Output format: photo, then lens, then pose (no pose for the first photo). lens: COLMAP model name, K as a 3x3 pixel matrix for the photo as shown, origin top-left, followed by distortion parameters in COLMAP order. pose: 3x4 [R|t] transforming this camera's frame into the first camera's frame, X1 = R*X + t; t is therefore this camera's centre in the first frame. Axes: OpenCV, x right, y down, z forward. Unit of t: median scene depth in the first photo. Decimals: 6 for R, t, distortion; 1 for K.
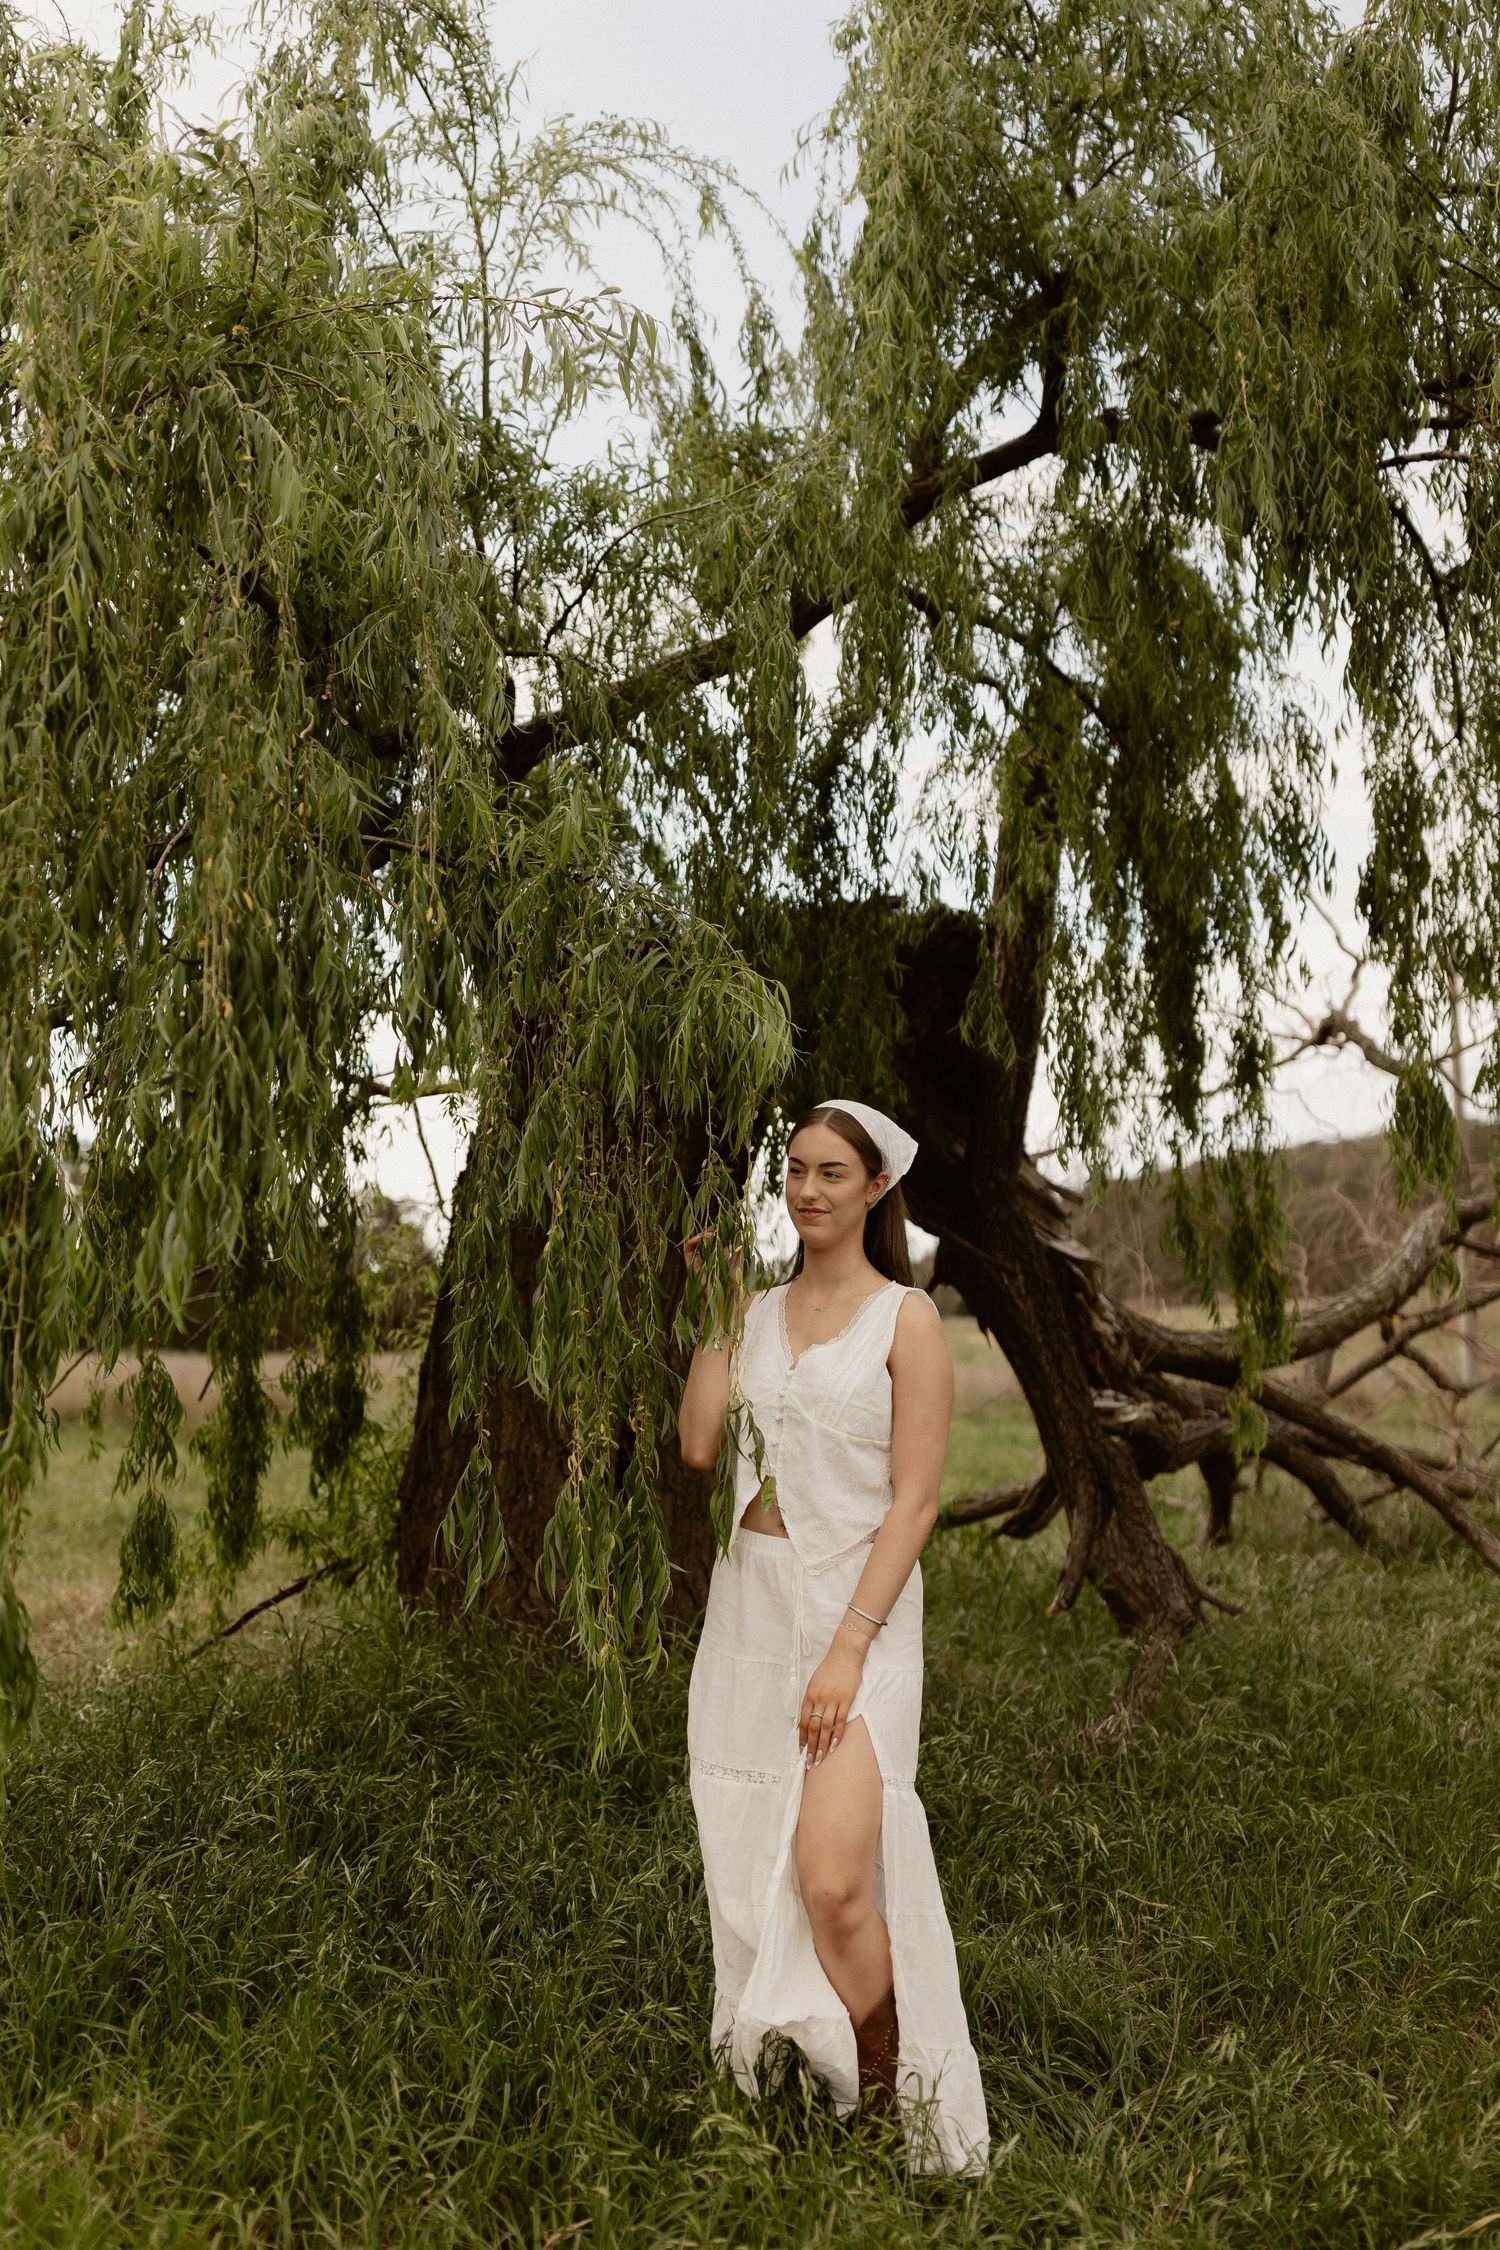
lens RADIAL K [[2023.0, 0, 744.1], [0, 2023.0, 1029.9], [0, 0, 1]] dist [0.012404, 0.005543]
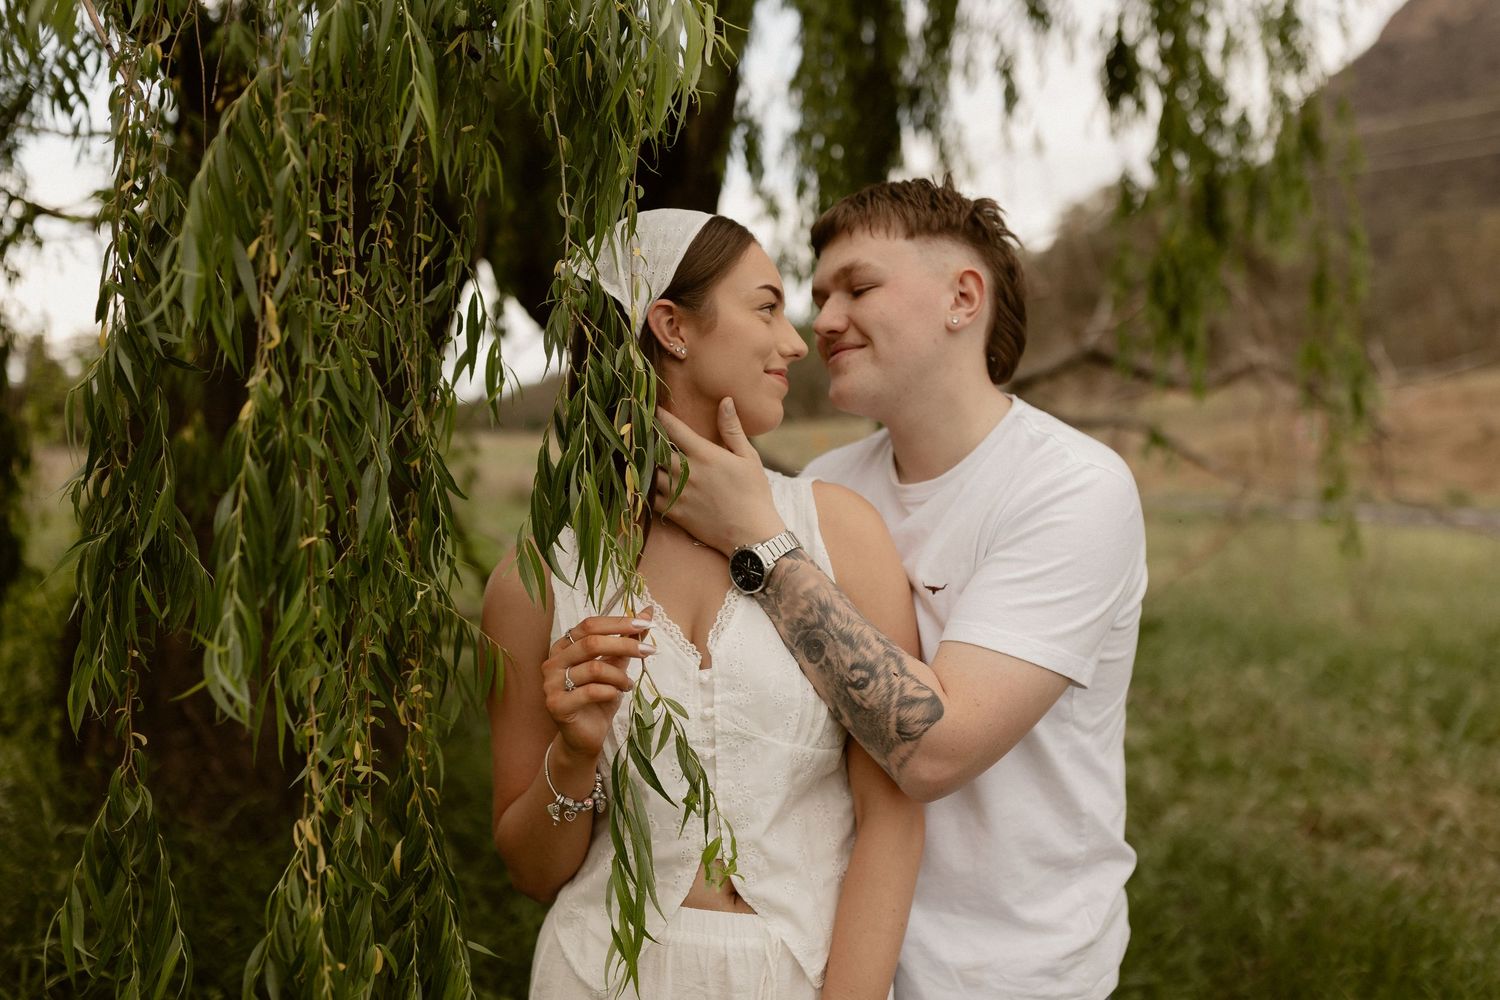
lens RADIAL K [[1381.1, 0, 755.1], [0, 1381.1, 450.2], [0, 0, 1]] dist [0.002225, 0.008009]
pose [[0.962930, 0.007613, 0.269643, -0.037598], [-0.044884, 0.990189, 0.132333, 0.036284], [-0.265990, -0.139530, 0.953824, 0.351725]]
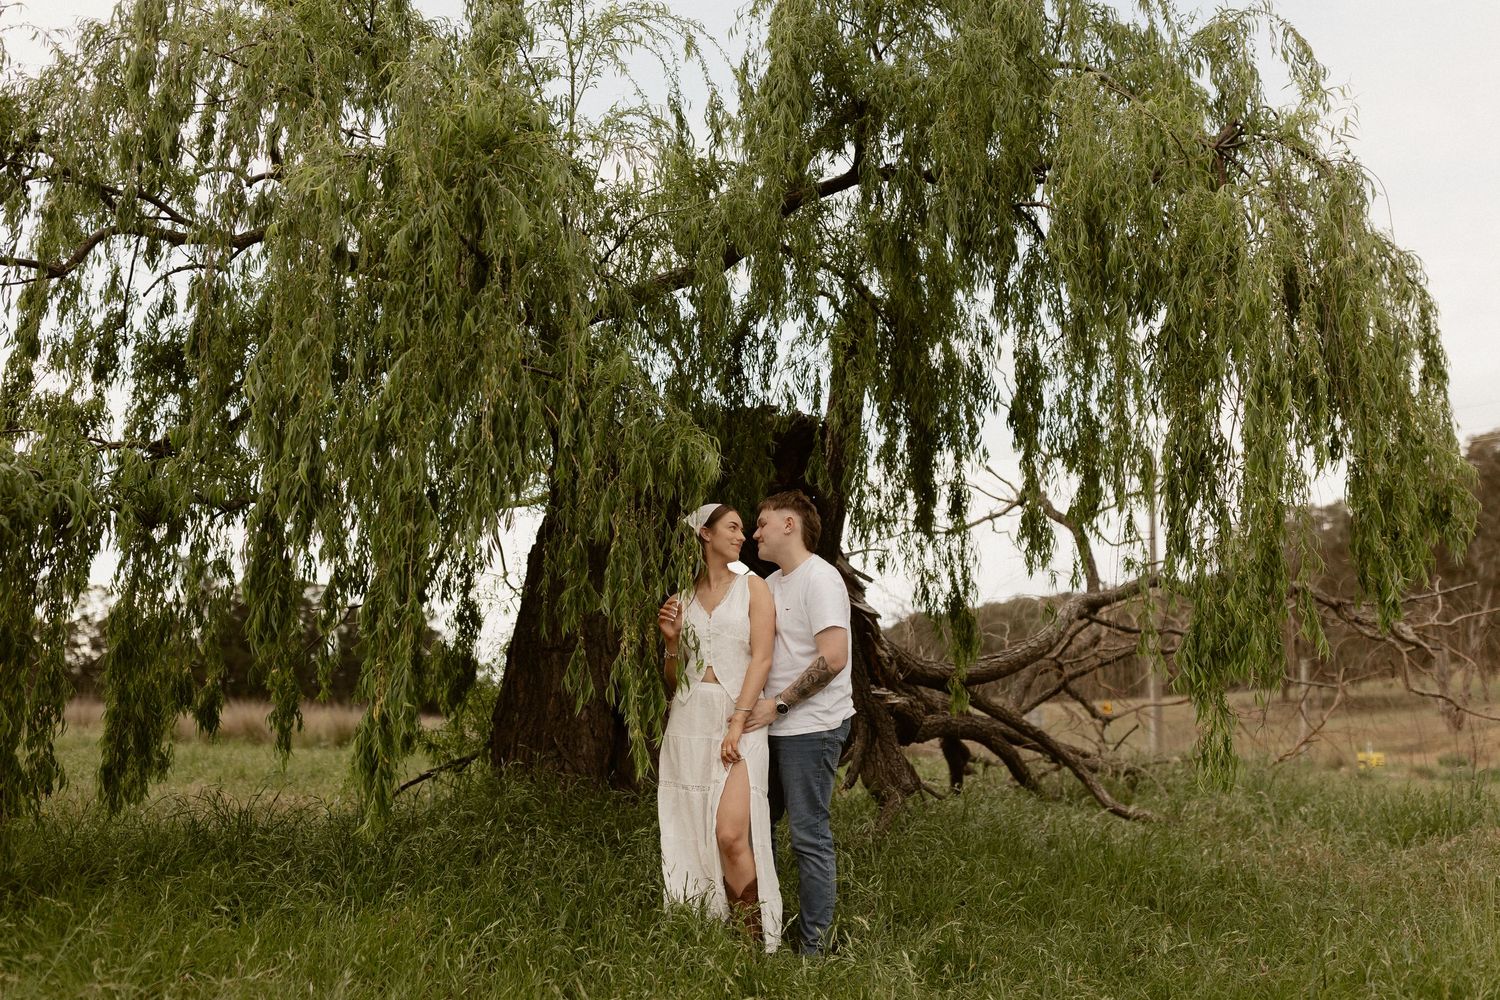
lens RADIAL K [[1381.1, 0, 755.1], [0, 1381.1, 450.2], [0, 0, 1]] dist [0.002225, 0.008009]
pose [[0.997644, 0.038395, 0.056854, -0.014691], [-0.036347, 0.998668, -0.036627, 0.025227], [-0.058184, 0.034475, 0.997710, -0.310302]]
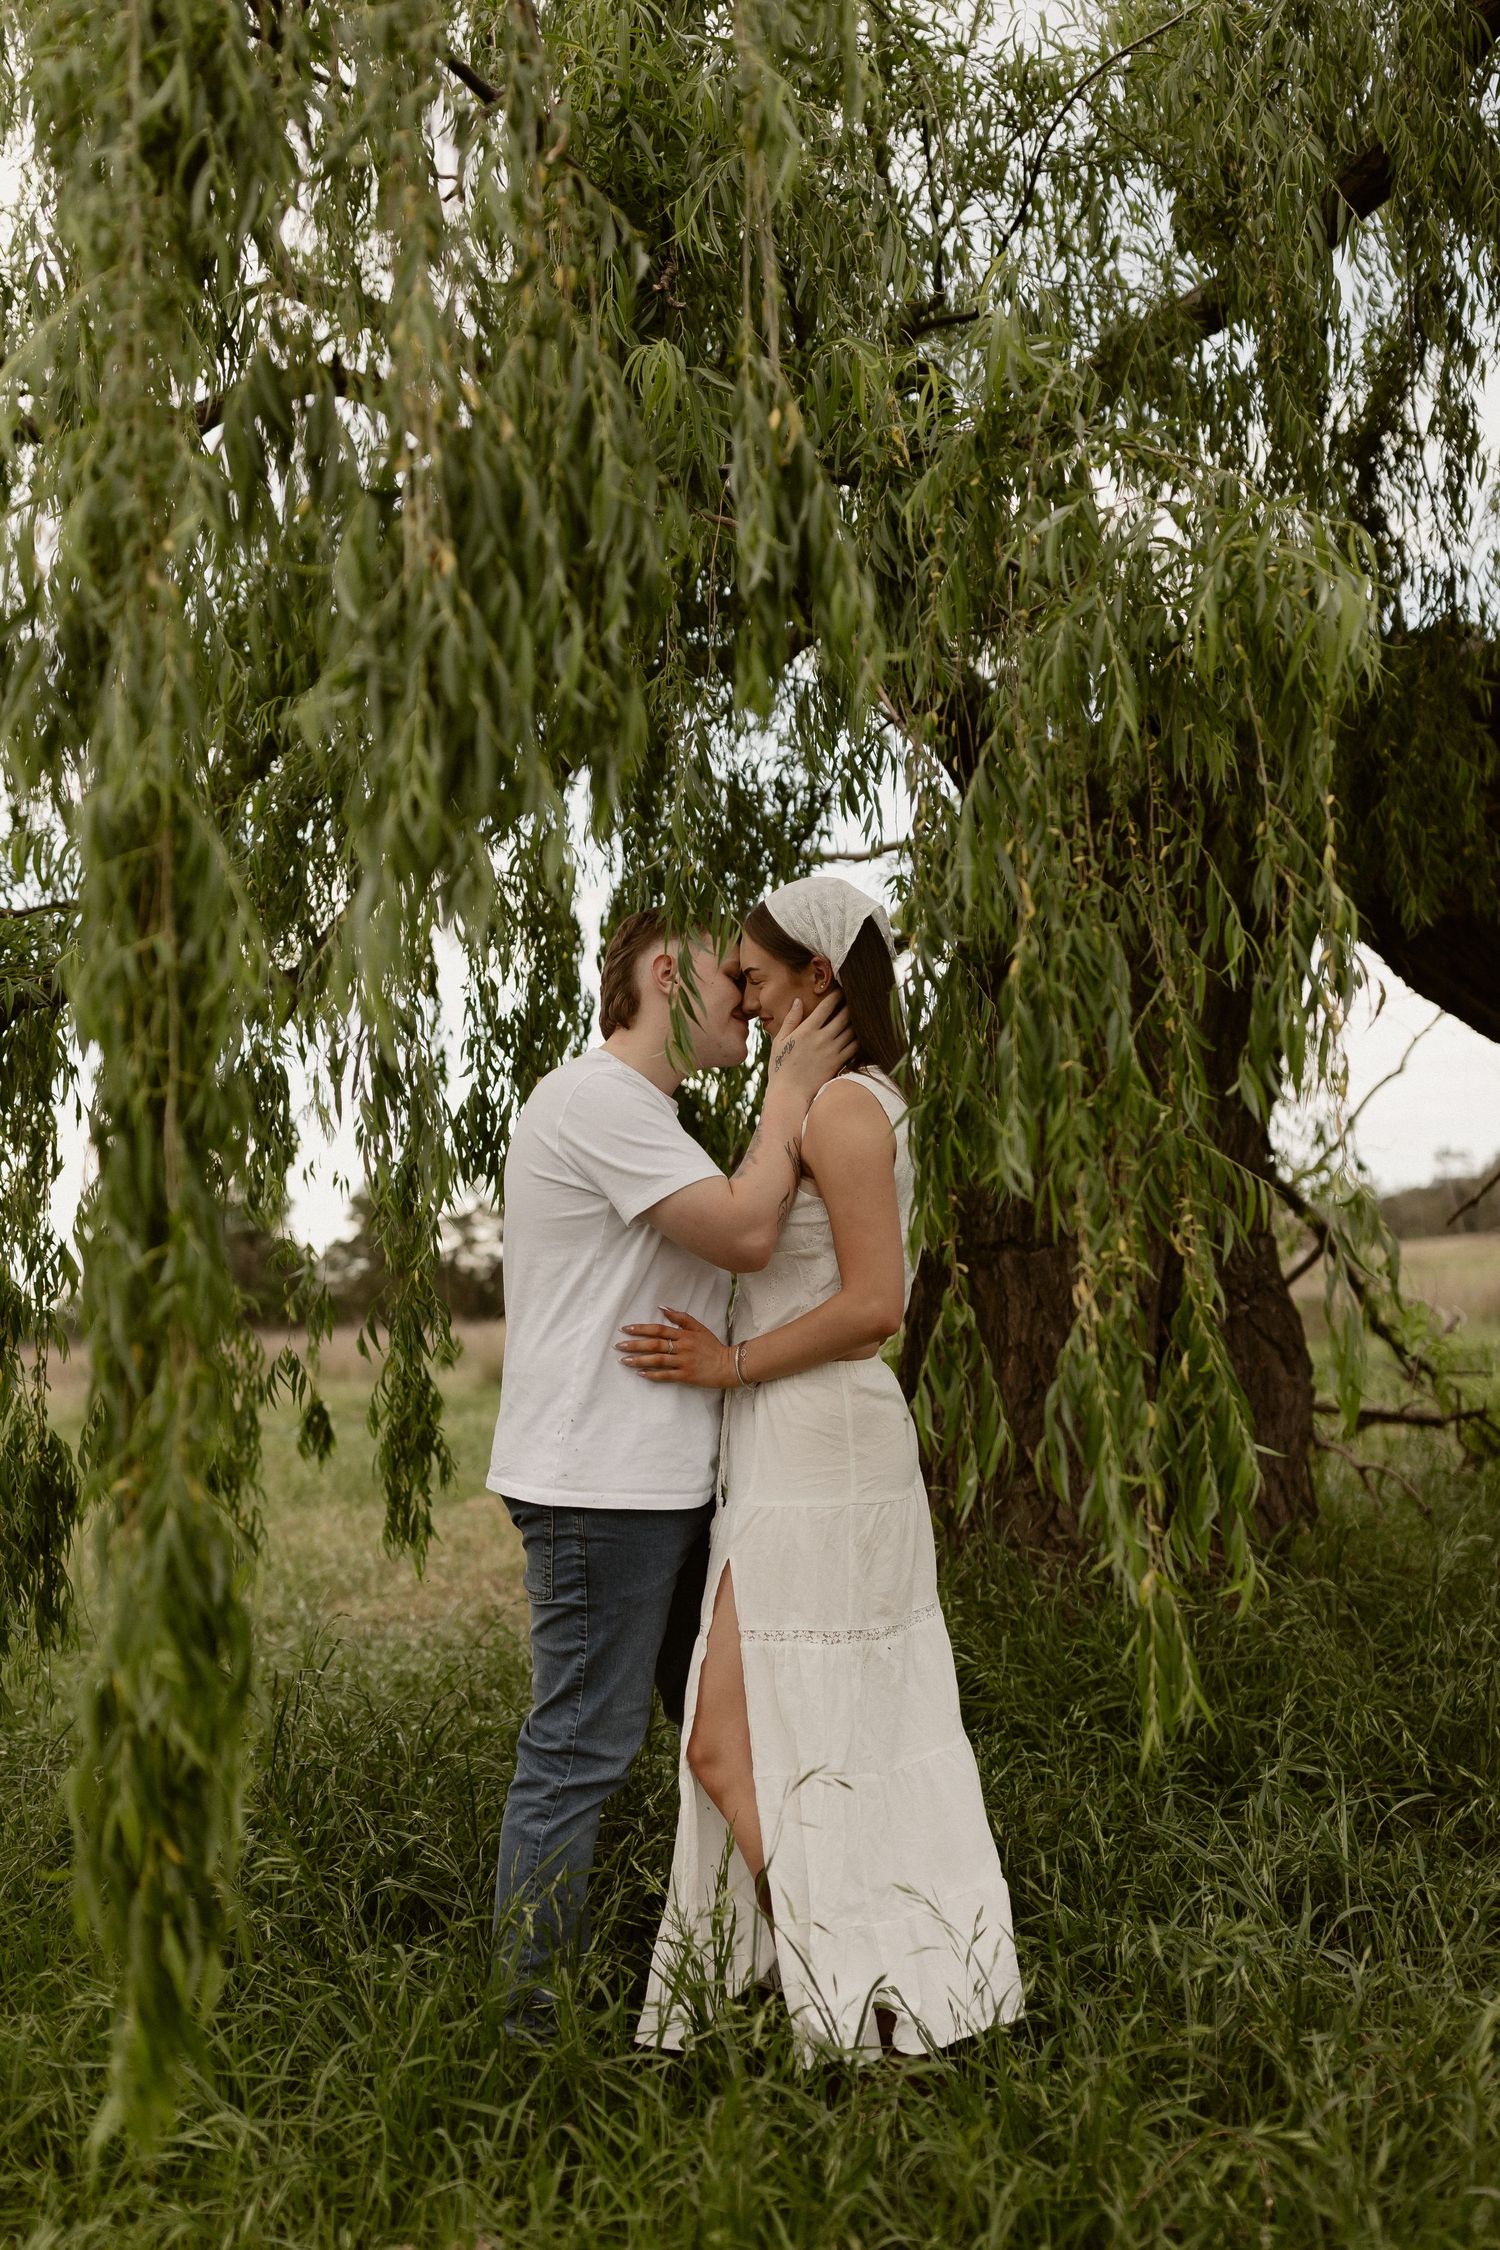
lens RADIAL K [[2071.7, 0, 750.0], [0, 2071.7, 1125.0], [0, 0, 1]] dist [0.002225, 0.008009]
pose [[0.966646, -0.072211, -0.245727, -0.010790], [0.090137, 0.993967, 0.062489, 0.058788], [0.239732, -0.082554, 0.967323, 0.182161]]
